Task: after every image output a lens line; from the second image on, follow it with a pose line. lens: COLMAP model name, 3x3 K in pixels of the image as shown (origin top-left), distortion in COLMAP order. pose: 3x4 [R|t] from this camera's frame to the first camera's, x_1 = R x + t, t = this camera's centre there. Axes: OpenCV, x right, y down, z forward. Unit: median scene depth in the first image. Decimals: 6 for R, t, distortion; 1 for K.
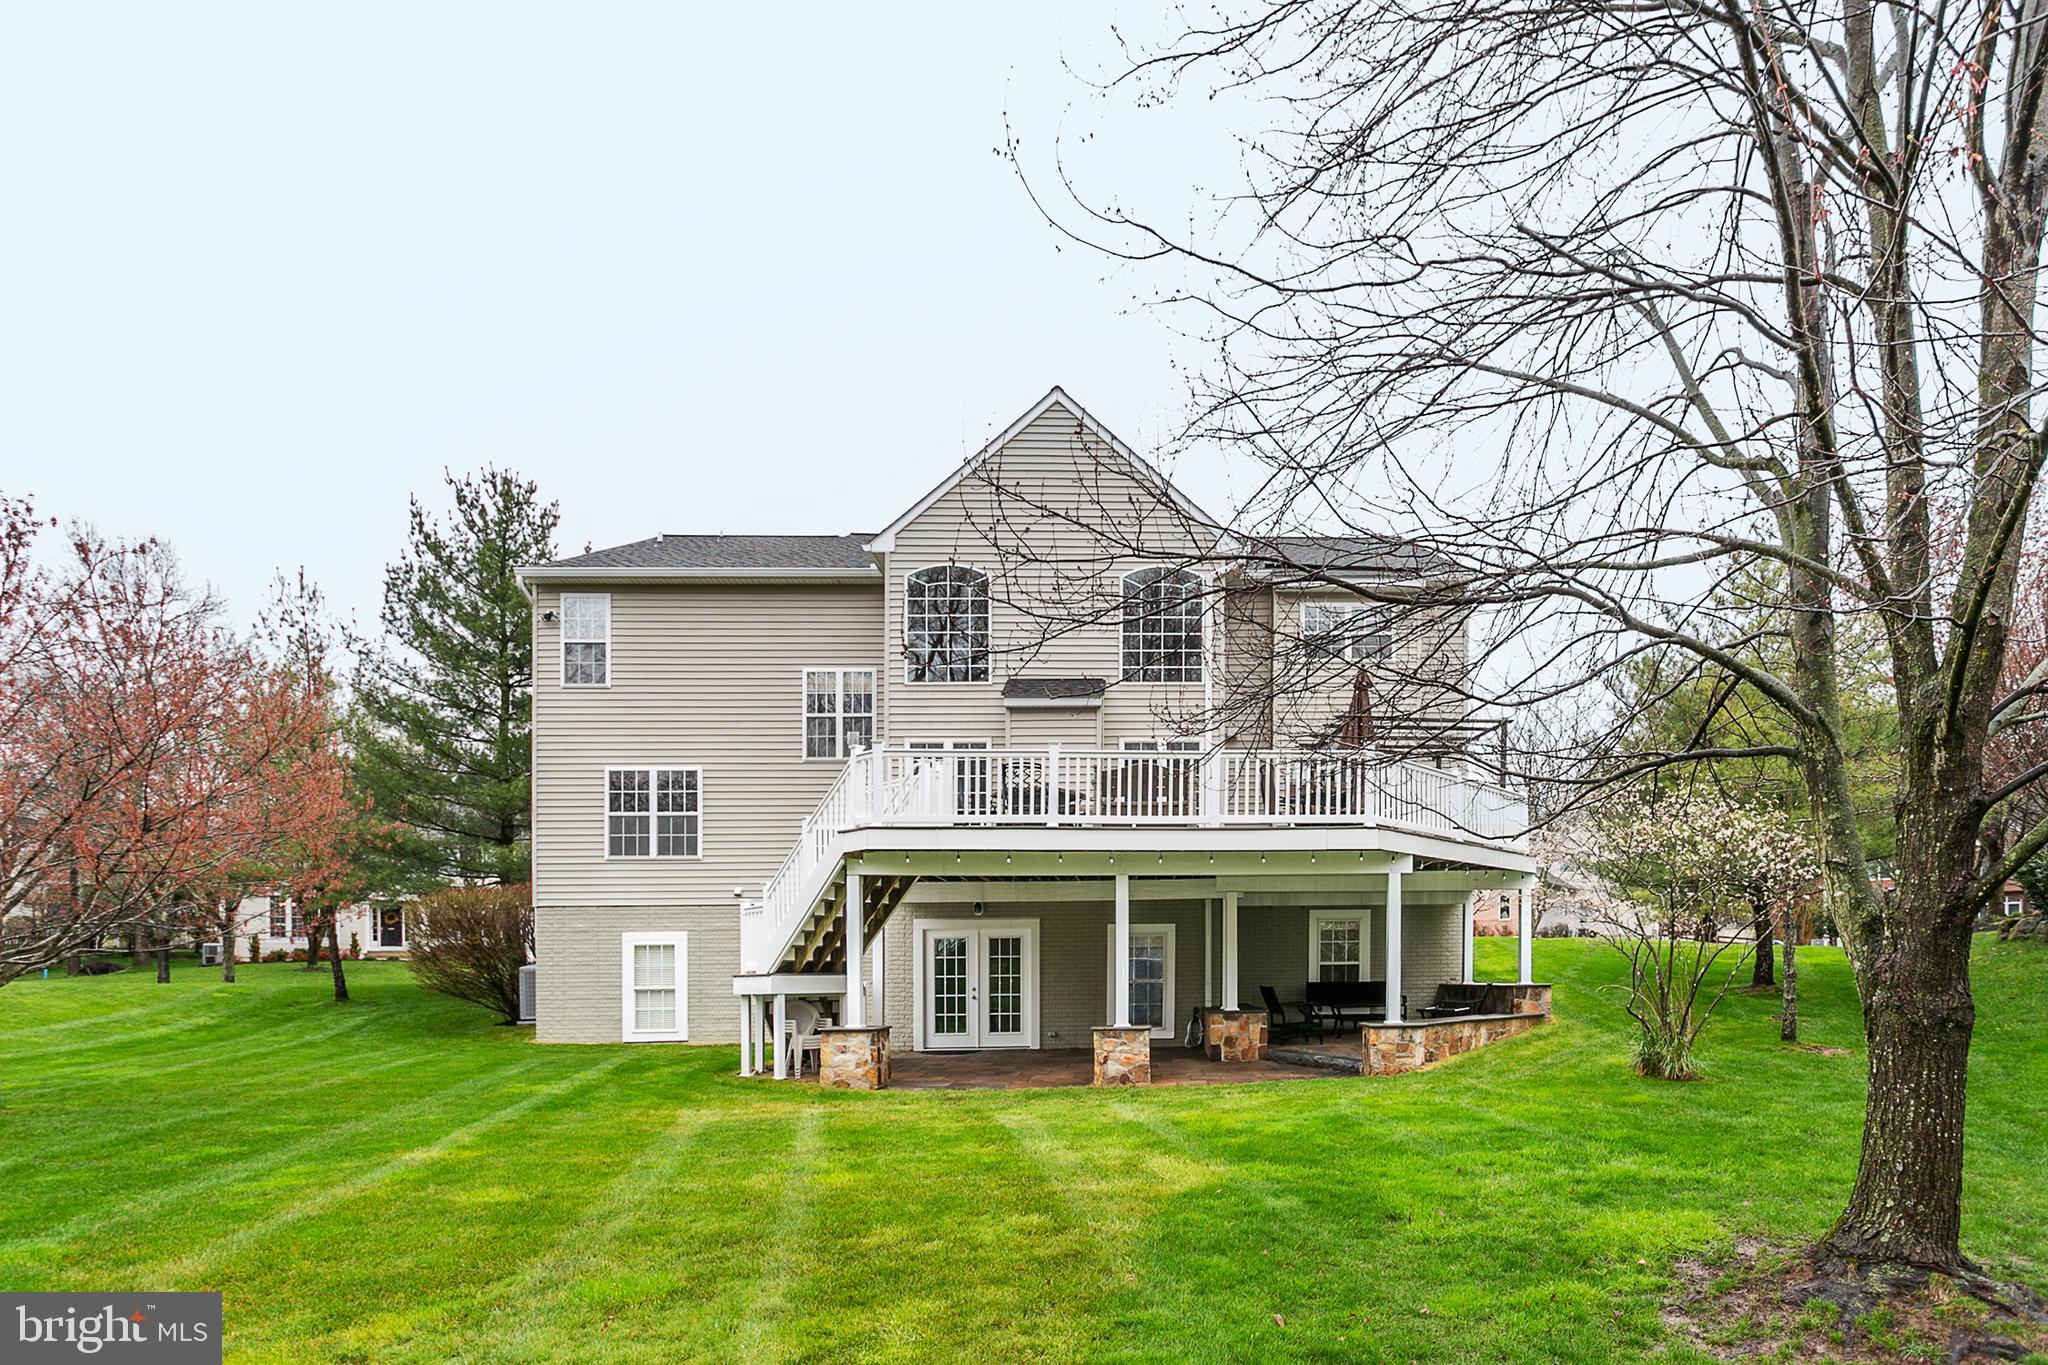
lens RADIAL K [[1065.5, 0, 1096.8], [0, 1065.5, 793.1], [0, 0, 1]] dist [-0.000177, 0.001277]
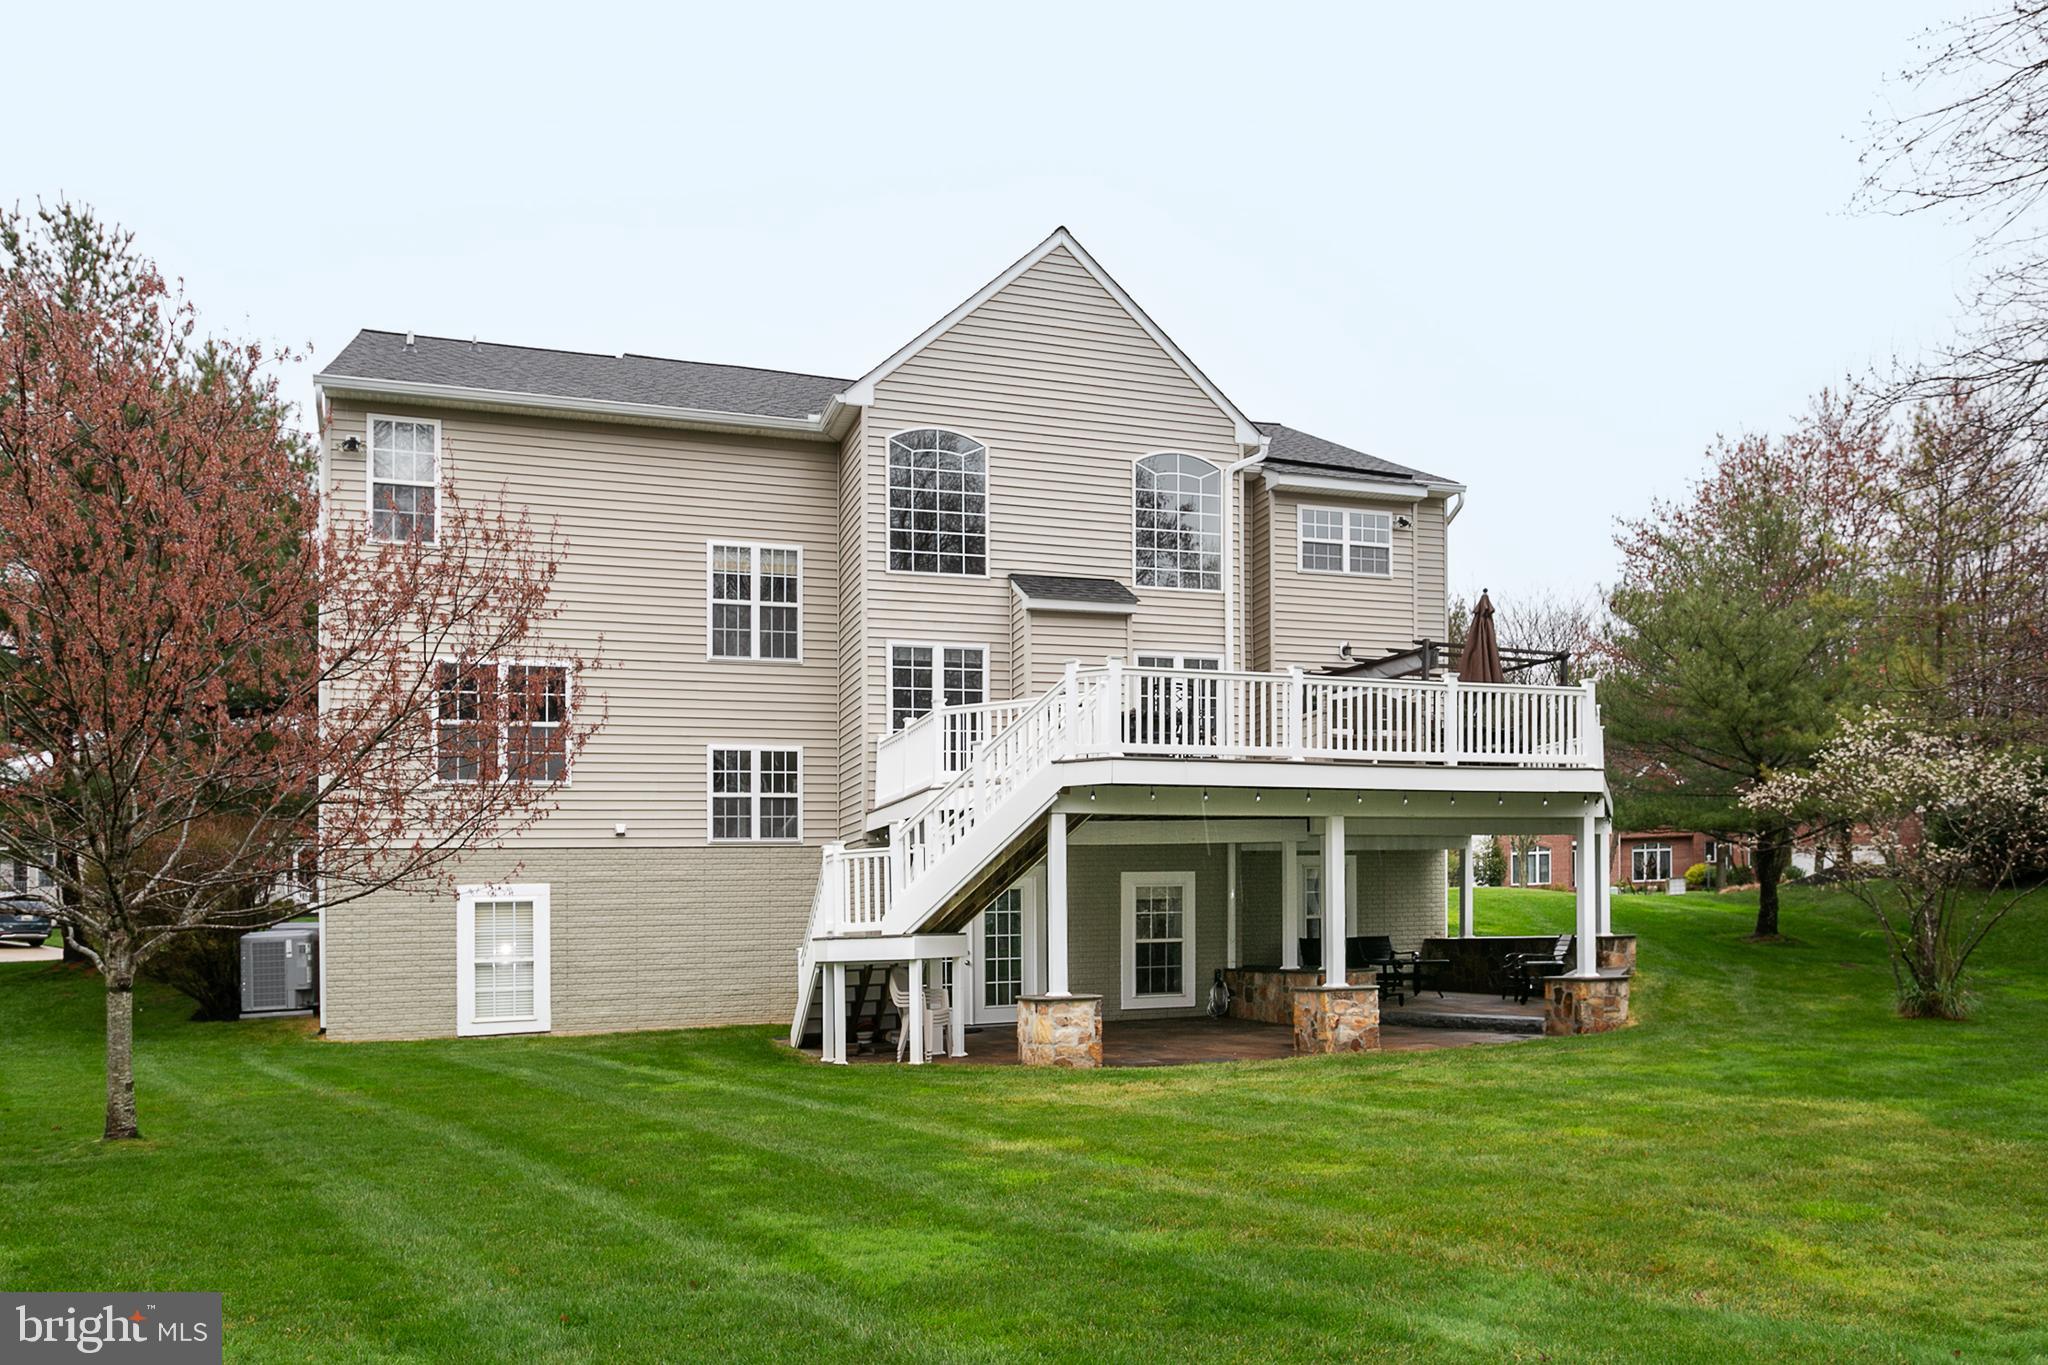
lens RADIAL K [[1362.6, 0, 1035.4], [0, 1362.6, 684.1], [0, 0, 1]] dist [0.000860, 0.002657]
pose [[0.957014, 0.038494, 0.287475, -0.364167], [-0.033802, 0.999202, -0.021269, -0.000172], [-0.288065, 0.010638, 0.957552, -0.011246]]
